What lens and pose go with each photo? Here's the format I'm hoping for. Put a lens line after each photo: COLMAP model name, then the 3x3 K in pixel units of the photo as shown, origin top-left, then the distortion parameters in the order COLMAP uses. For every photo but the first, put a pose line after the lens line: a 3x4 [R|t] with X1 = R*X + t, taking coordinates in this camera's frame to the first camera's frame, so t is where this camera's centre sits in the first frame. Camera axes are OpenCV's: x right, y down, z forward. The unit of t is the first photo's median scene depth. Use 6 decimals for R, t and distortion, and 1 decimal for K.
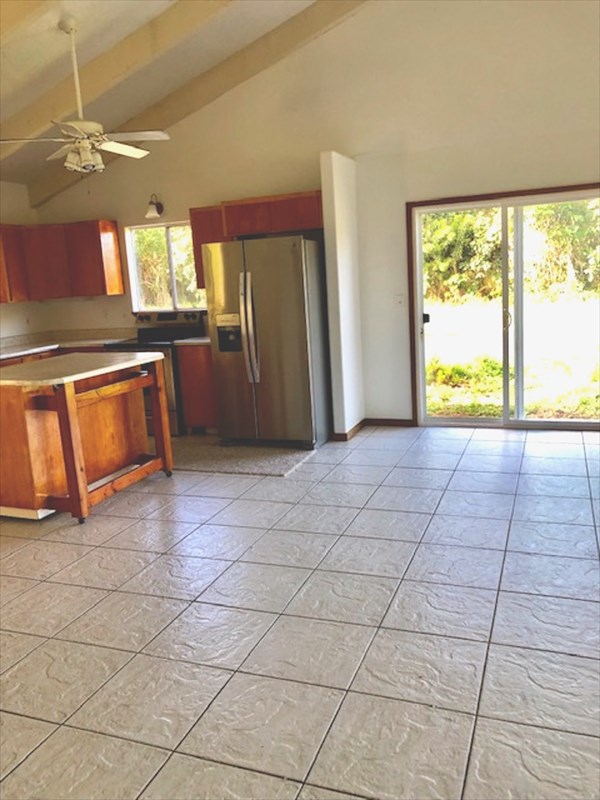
lens RADIAL K [[673.2, 0, 303.3], [0, 673.2, 387.4], [0, 0, 1]] dist [0.054690, -0.049962]
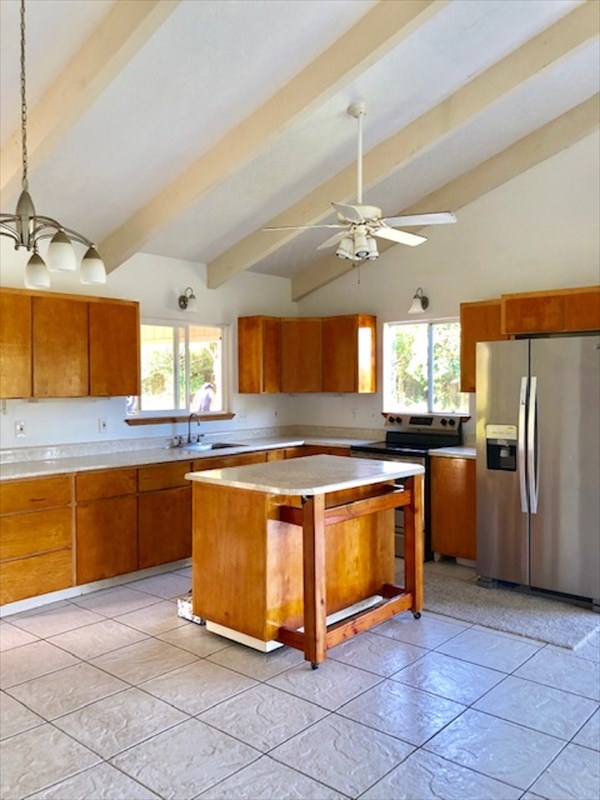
lens RADIAL K [[683.8, 0, 300.0], [0, 683.8, 400.0], [0, 0, 1]] dist [0.076203, 0.003062]
pose [[0.939123, 0.071188, -0.336127, -0.069635], [-0.114161, 0.987371, -0.109847, -0.020233], [0.324062, 0.141533, 0.935389, 0.137531]]
